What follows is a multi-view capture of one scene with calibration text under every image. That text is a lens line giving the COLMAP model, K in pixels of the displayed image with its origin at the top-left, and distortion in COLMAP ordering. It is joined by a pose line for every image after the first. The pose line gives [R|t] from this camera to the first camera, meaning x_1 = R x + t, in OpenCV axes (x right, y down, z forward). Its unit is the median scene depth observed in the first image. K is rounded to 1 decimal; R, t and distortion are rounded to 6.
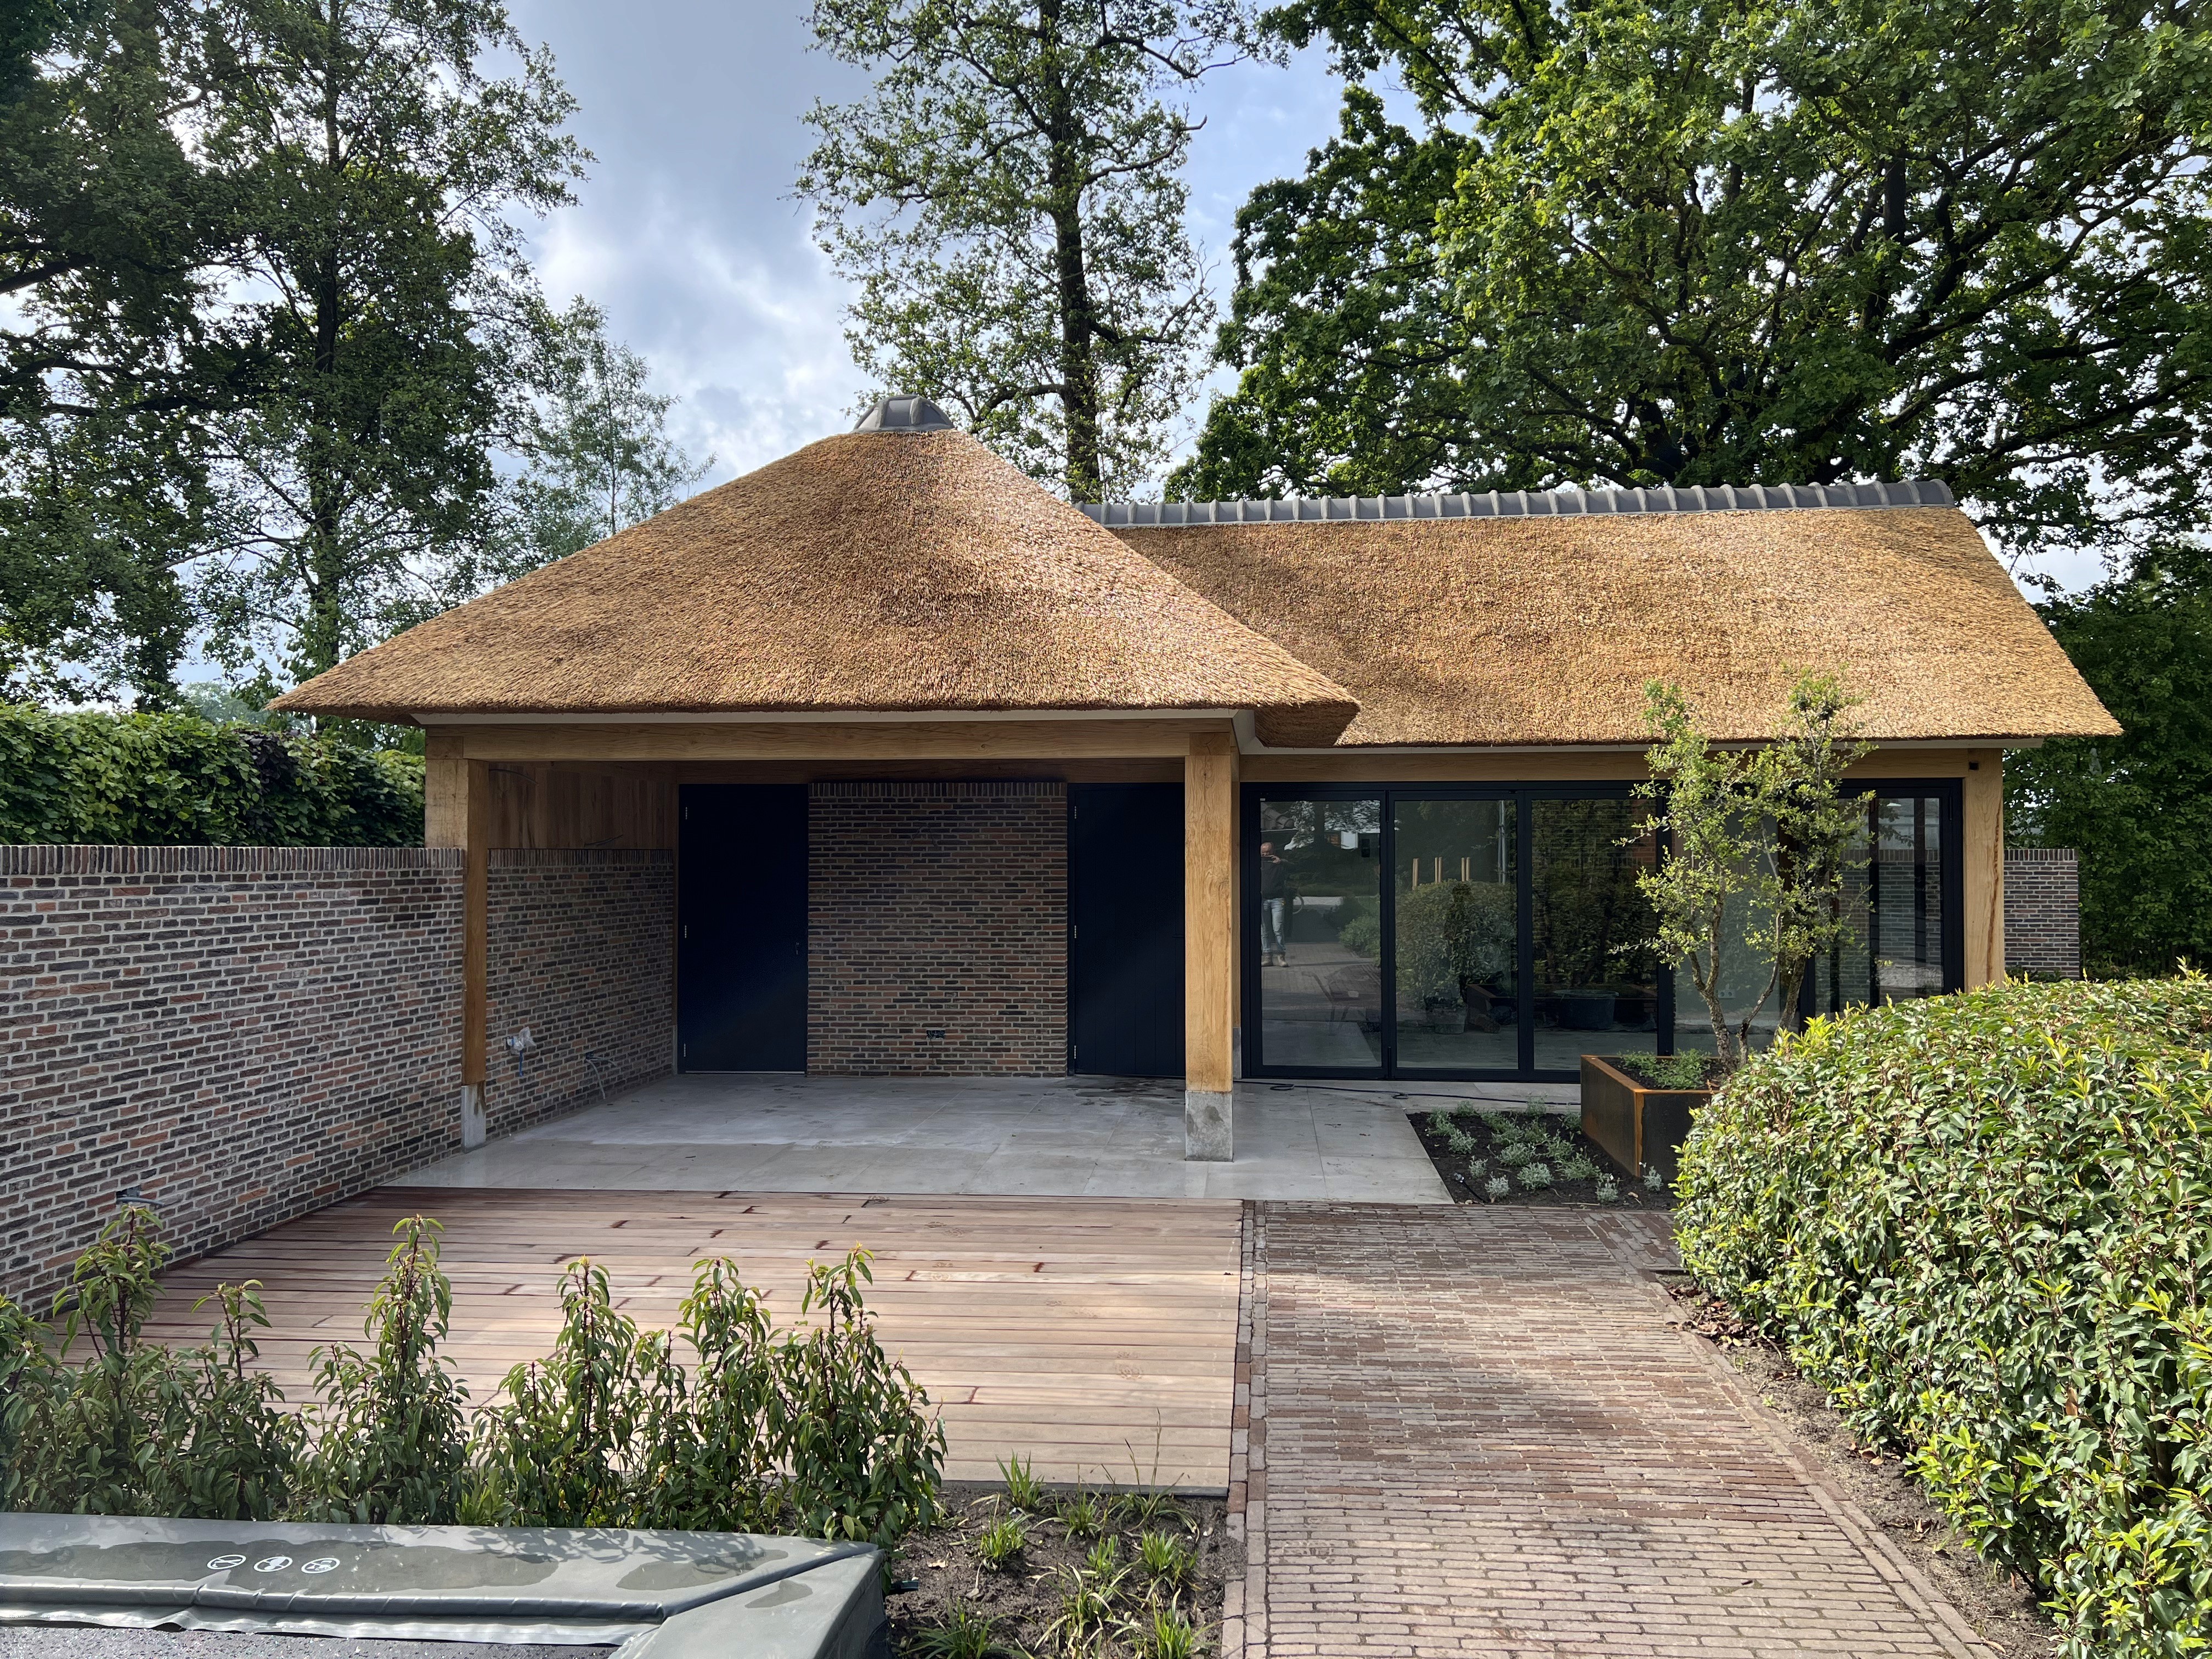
lens RADIAL K [[1673.9, 0, 1104.1], [0, 1673.9, 834.3], [0, 0, 1]] dist [0.036092, -0.053523]
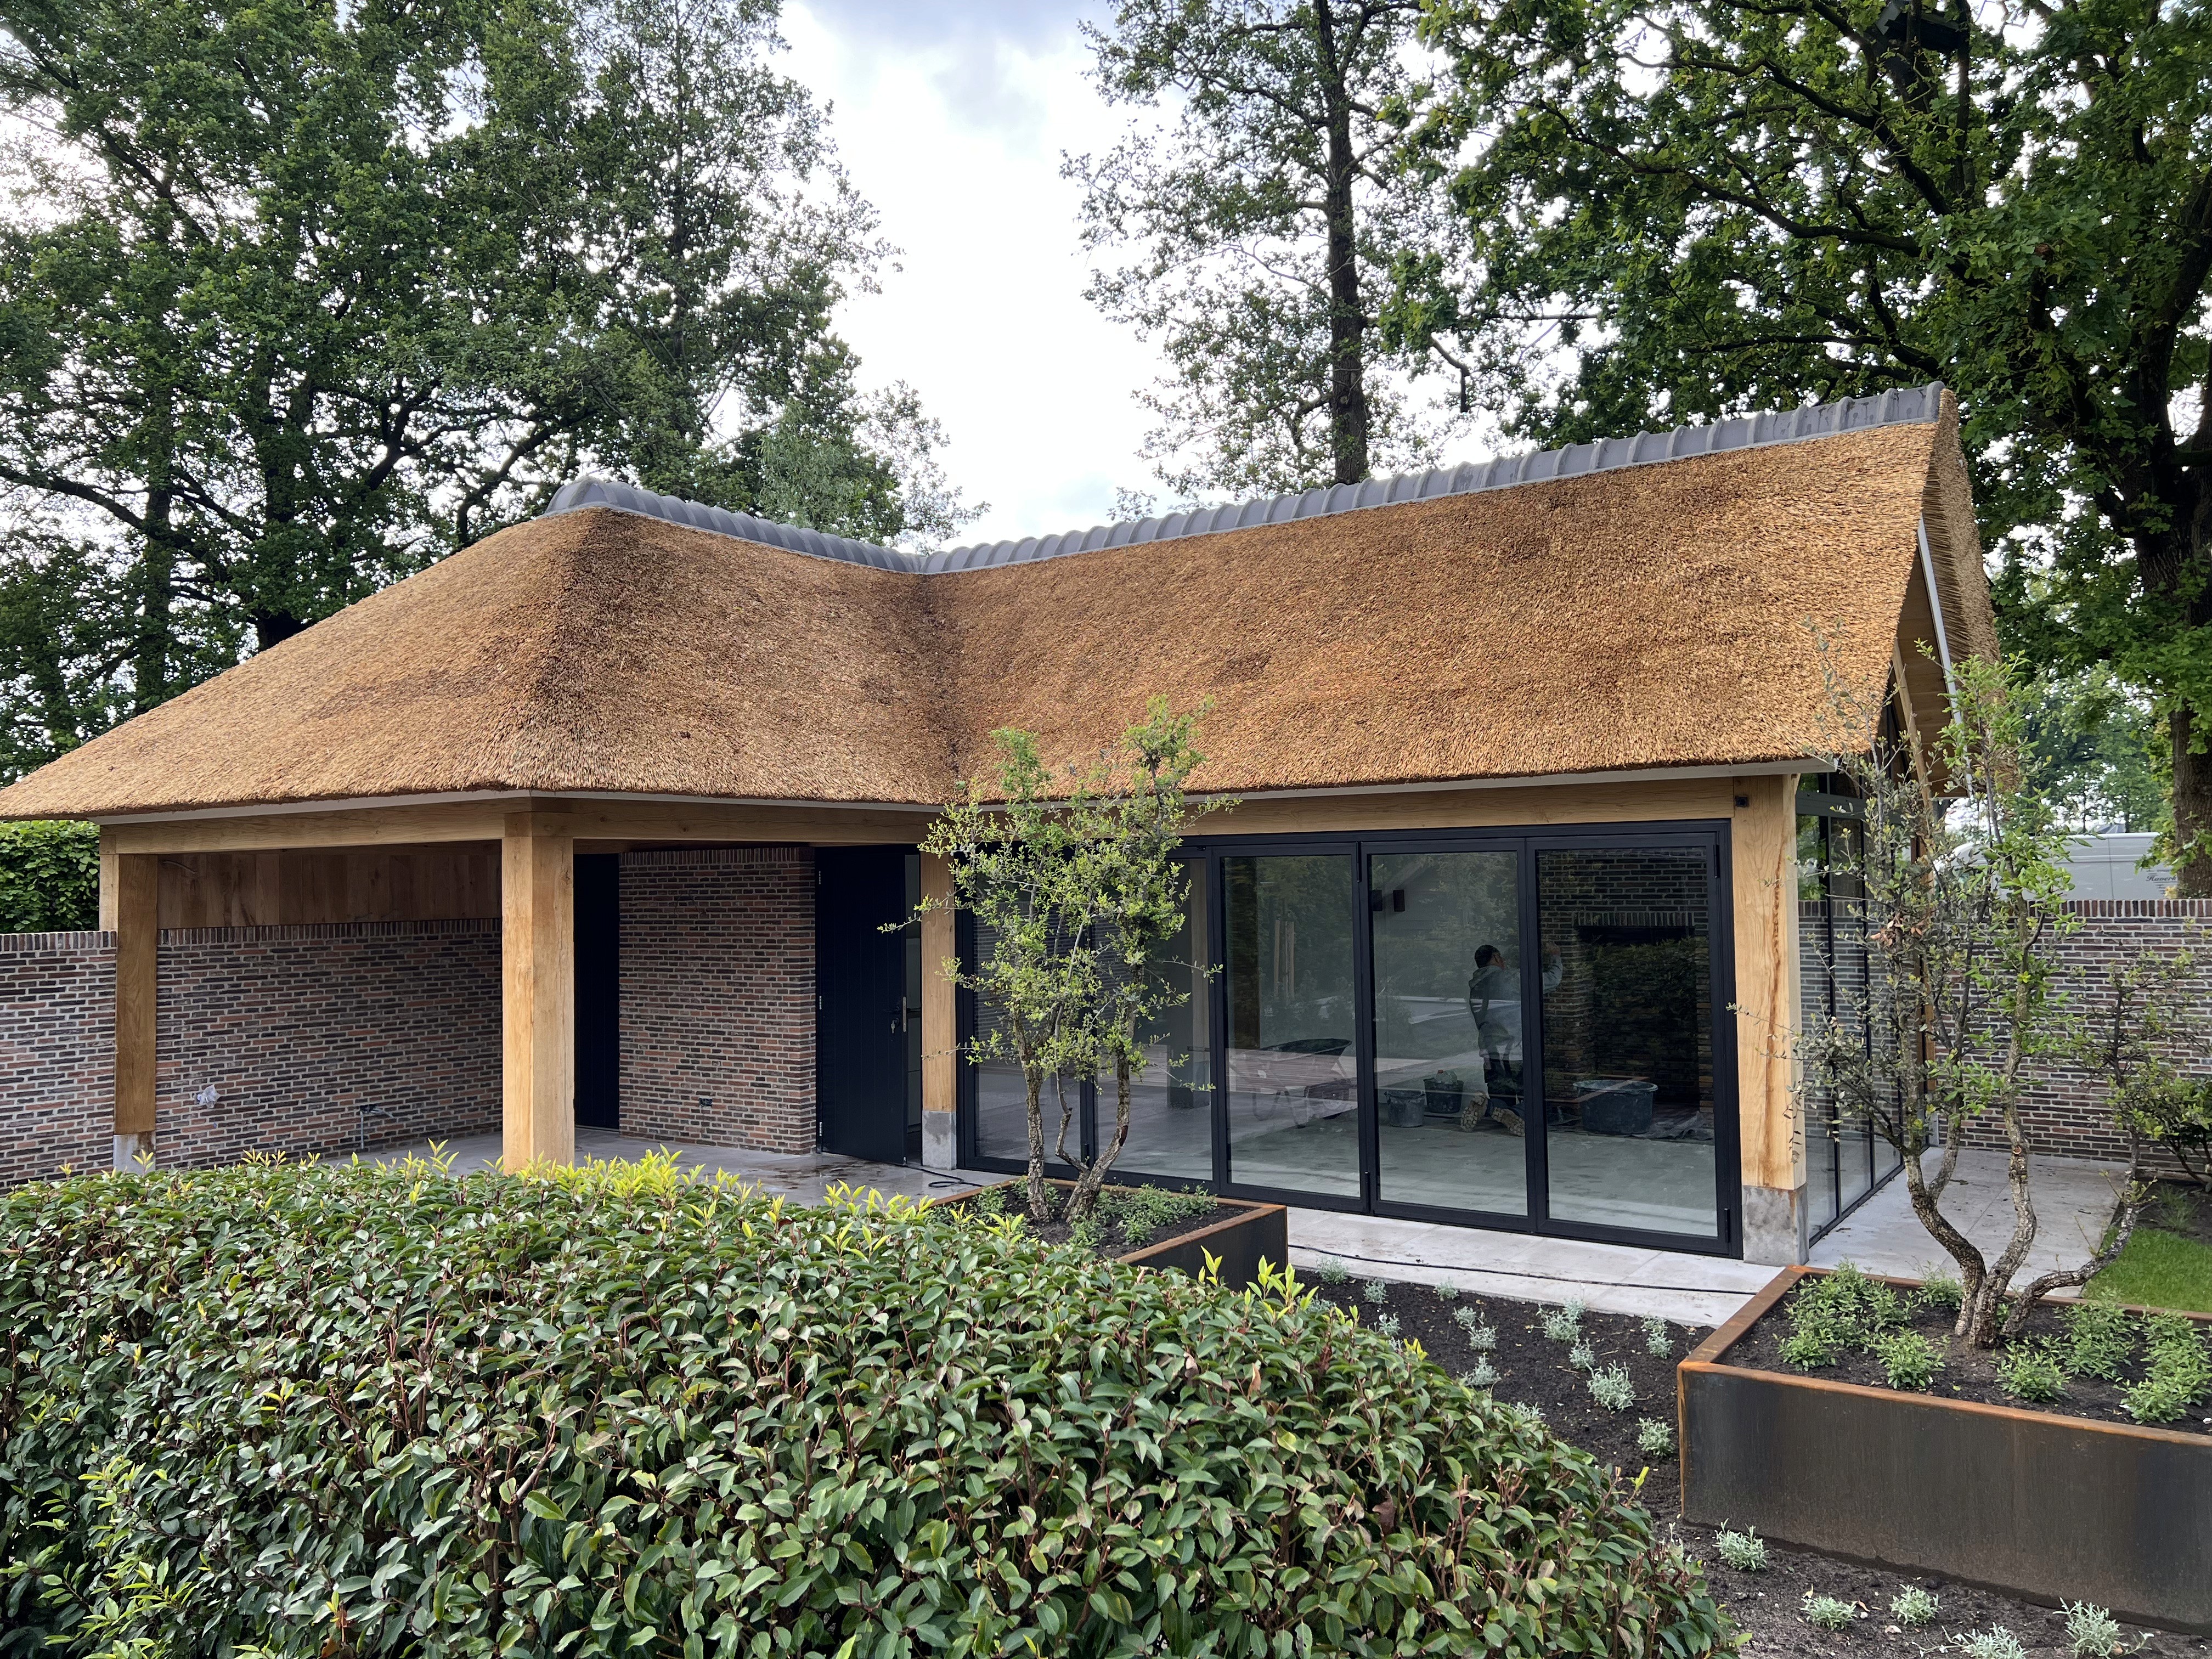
lens RADIAL K [[1673.9, 0, 1105.4], [0, 1673.9, 830.3], [0, 0, 1]] dist [0.036092, -0.053523]
pose [[0.867779, -0.026021, -0.496269, 0.602079], [0.019392, 0.999641, -0.018506, -0.019637], [0.496572, 0.006435, 0.867972, 0.246514]]
